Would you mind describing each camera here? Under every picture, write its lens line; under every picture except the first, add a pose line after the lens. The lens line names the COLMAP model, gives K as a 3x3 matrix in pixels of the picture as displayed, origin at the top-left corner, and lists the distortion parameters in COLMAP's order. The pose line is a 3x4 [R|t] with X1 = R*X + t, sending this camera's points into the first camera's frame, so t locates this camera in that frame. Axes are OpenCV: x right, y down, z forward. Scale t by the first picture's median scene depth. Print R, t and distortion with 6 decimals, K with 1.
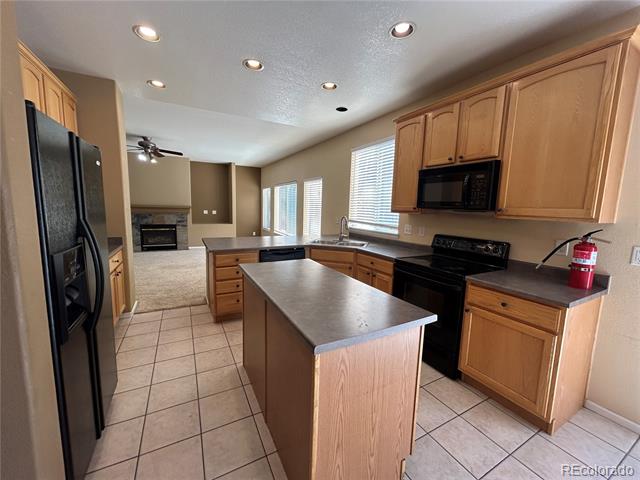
lens RADIAL K [[258.3, 0, 319.7], [0, 258.3, 239.9], [0, 0, 1]] dist [-0.003871, 0.002387]
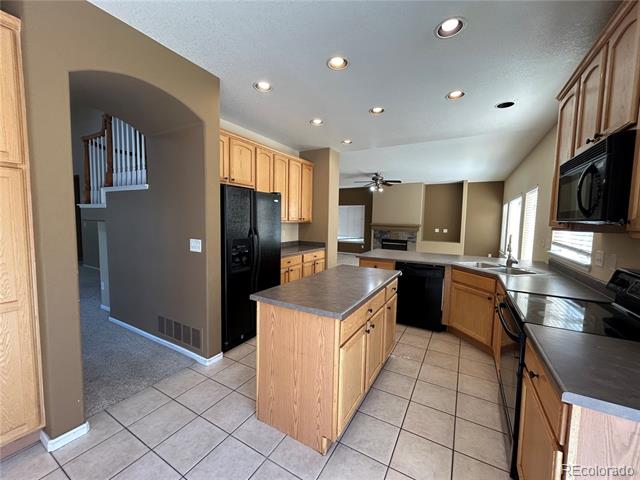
lens RADIAL K [[258.3, 0, 319.9], [0, 258.3, 239.1], [0, 0, 1]] dist [-0.003871, 0.002387]
pose [[0.528368, 0.045062, -0.847819, 0.535361], [-0.113024, 0.993436, -0.017636, -0.000192], [0.841459, 0.105142, 0.529992, 0.121344]]
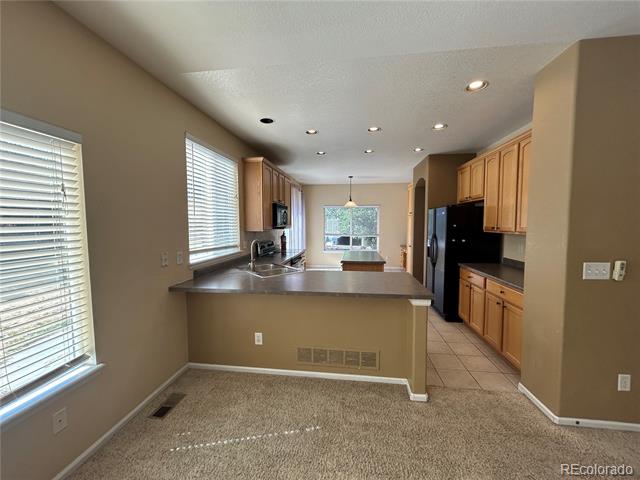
lens RADIAL K [[258.3, 0, 322.8], [0, 258.3, 238.2], [0, 0, 1]] dist [-0.003871, 0.002387]
pose [[-0.818091, -0.062929, 0.571636, -0.670969], [0.050701, 0.982232, 0.180690, -0.282642], [-0.572850, 0.176803, -0.800364, 1.837904]]
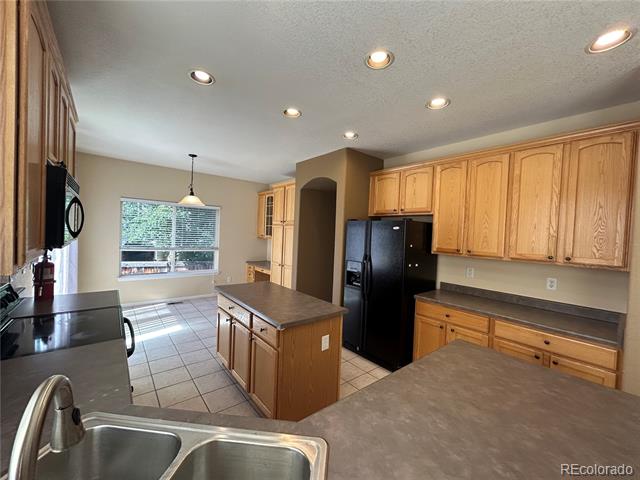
lens RADIAL K [[258.3, 0, 321.1], [0, 258.3, 239.6], [0, 0, 1]] dist [-0.003871, 0.002387]
pose [[-0.979194, -0.062970, -0.192909, 0.002357], [-0.092339, 0.984779, 0.147256, -0.217312], [0.180700, 0.162005, -0.970104, 1.335170]]
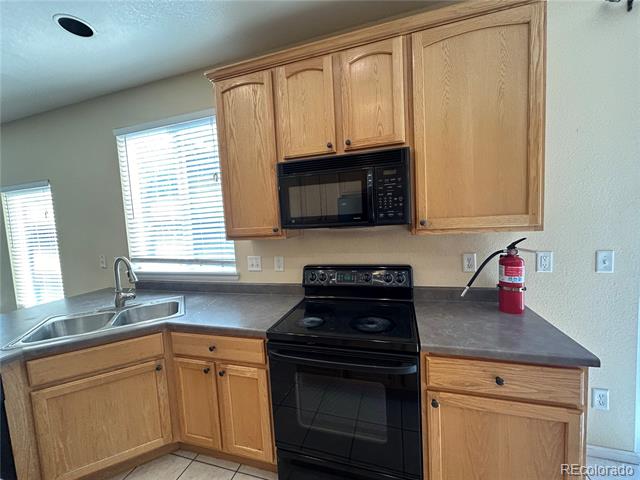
lens RADIAL K [[258.3, 0, 322.5], [0, 258.3, 238.4], [0, 0, 1]] dist [-0.003871, 0.002387]
pose [[0.704319, -0.117492, 0.700093, 0.031724], [0.163210, 0.986590, 0.001379, -0.077449], [-0.690867, 0.113291, 0.714050, 0.460373]]
